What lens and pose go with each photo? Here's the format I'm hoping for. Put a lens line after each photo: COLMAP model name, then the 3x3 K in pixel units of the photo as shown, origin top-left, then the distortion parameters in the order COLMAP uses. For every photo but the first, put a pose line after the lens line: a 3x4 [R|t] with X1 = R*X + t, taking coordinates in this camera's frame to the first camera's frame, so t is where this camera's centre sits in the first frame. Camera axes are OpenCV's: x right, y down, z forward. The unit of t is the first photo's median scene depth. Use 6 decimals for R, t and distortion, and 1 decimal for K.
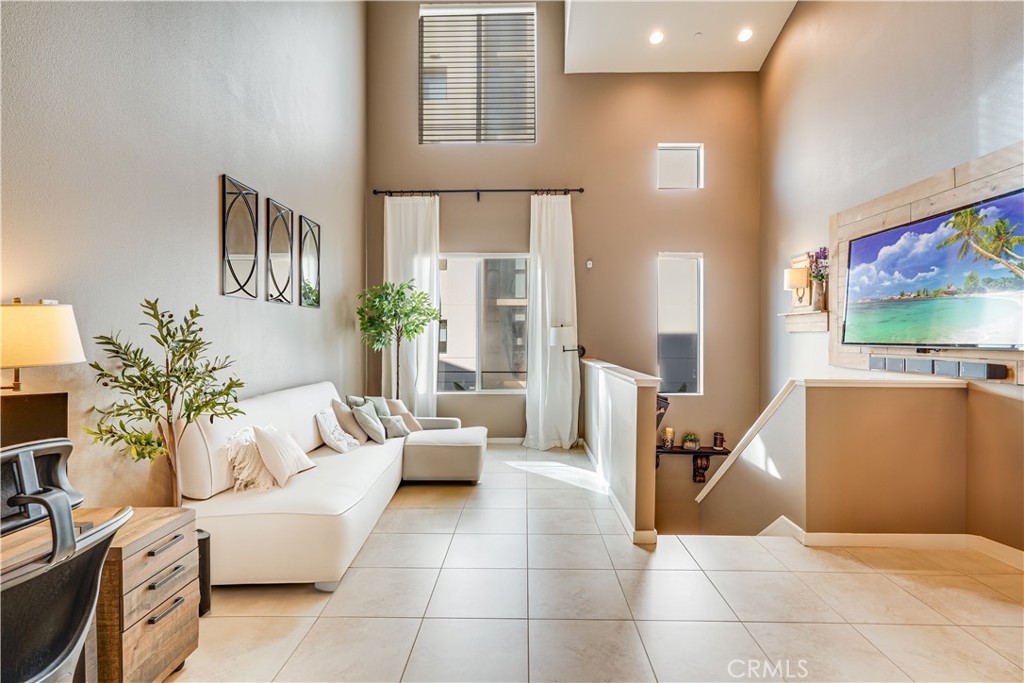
lens RADIAL K [[490.3, 0, 512.0], [0, 490.3, 341.5], [0, 0, 1]] dist [-0.002901, 0.000048]
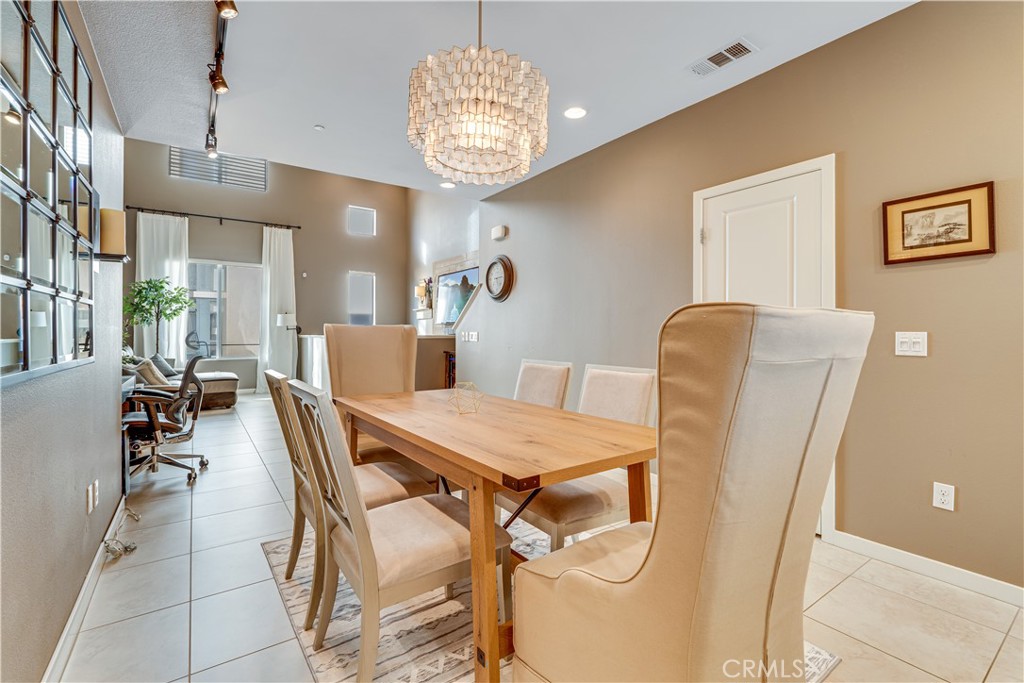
lens RADIAL K [[455.6, 0, 511.9], [0, 455.6, 330.8], [0, 0, 1]] dist [-0.000881, -0.000171]
pose [[0.803398, 0.000423, 0.595442, -0.198696], [0.005340, 0.999954, -0.007916, 0.042446], [-0.595418, 0.009539, 0.803359, -0.639195]]
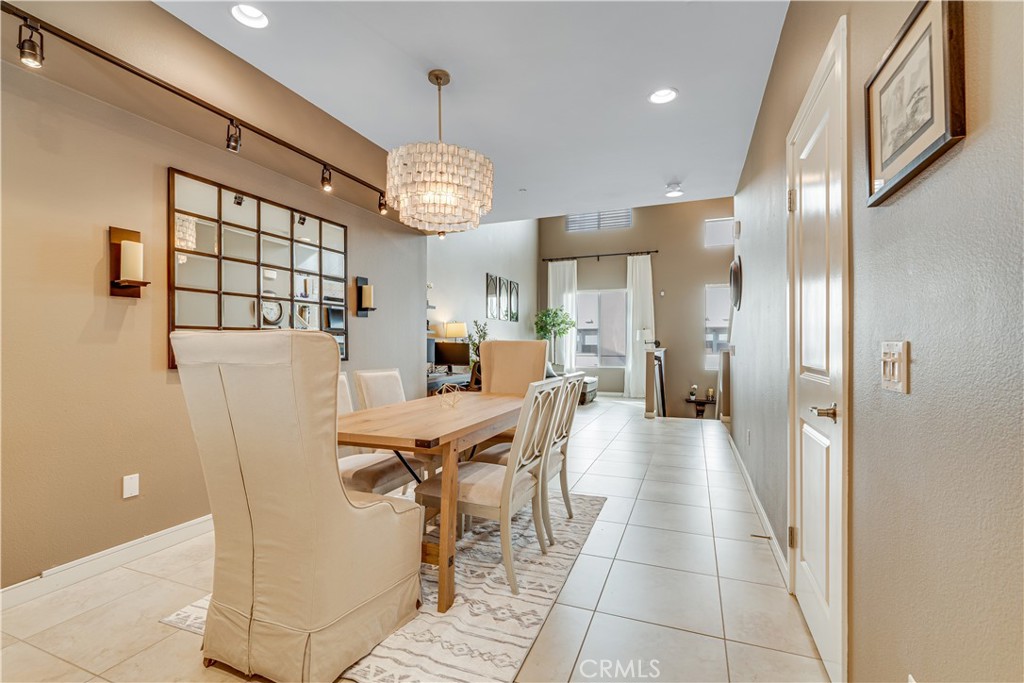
lens RADIAL K [[462.6, 0, 512.2], [0, 462.6, 348.5], [0, 0, 1]] dist [-0.000554, -0.000044]
pose [[0.939942, -0.000993, -0.341334, 0.240352], [-0.000961, 0.999984, -0.005555, 0.051825], [0.341334, 0.005550, 0.939926, -0.797445]]
